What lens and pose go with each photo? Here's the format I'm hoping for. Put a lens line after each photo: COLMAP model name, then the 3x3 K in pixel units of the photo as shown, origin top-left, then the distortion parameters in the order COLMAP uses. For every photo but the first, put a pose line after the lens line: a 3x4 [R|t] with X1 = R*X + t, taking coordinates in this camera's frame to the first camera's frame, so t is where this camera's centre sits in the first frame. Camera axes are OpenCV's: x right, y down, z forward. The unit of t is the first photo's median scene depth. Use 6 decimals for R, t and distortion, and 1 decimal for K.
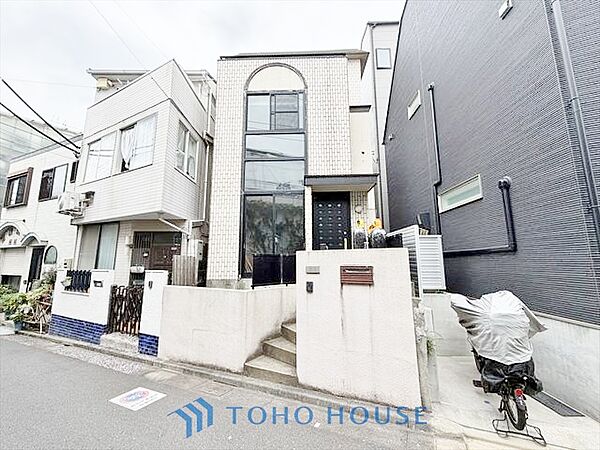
lens RADIAL K [[236.9, 0, 300.8], [0, 236.9, 225.6], [0, 0, 1]] dist [-0.002562, -0.000089]
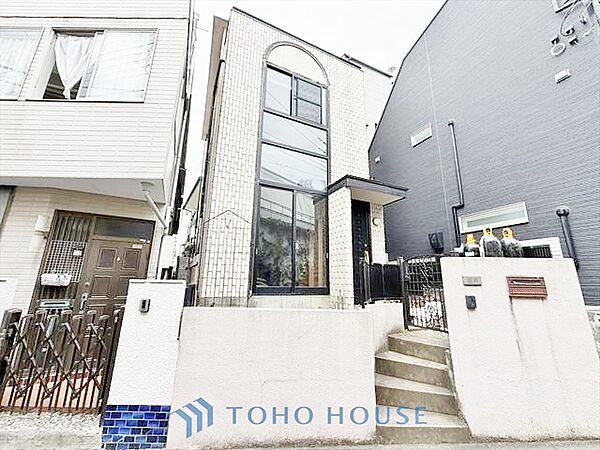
lens RADIAL K [[236.9, 0, 298.6], [0, 236.9, 225.9], [0, 0, 1]] dist [-0.002562, -0.000089]
pose [[0.896374, 0.122874, 0.425930, -0.432623], [-0.088973, 0.991133, -0.098682, 0.068111], [-0.434279, 0.050560, 0.899359, 0.265742]]
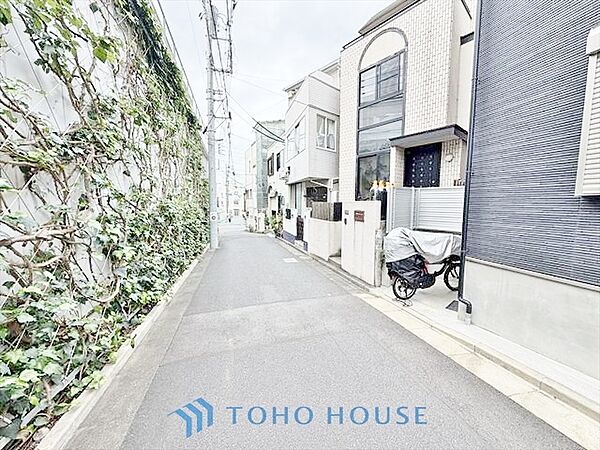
lens RADIAL K [[236.9, 0, 299.8], [0, 236.9, 227.0], [0, 0, 1]] dist [-0.002562, -0.000089]
pose [[0.670232, 0.082726, -0.737527, 0.585169], [0.103419, 0.973661, 0.203196, -0.052791], [0.734911, -0.212463, 0.644023, -0.225461]]
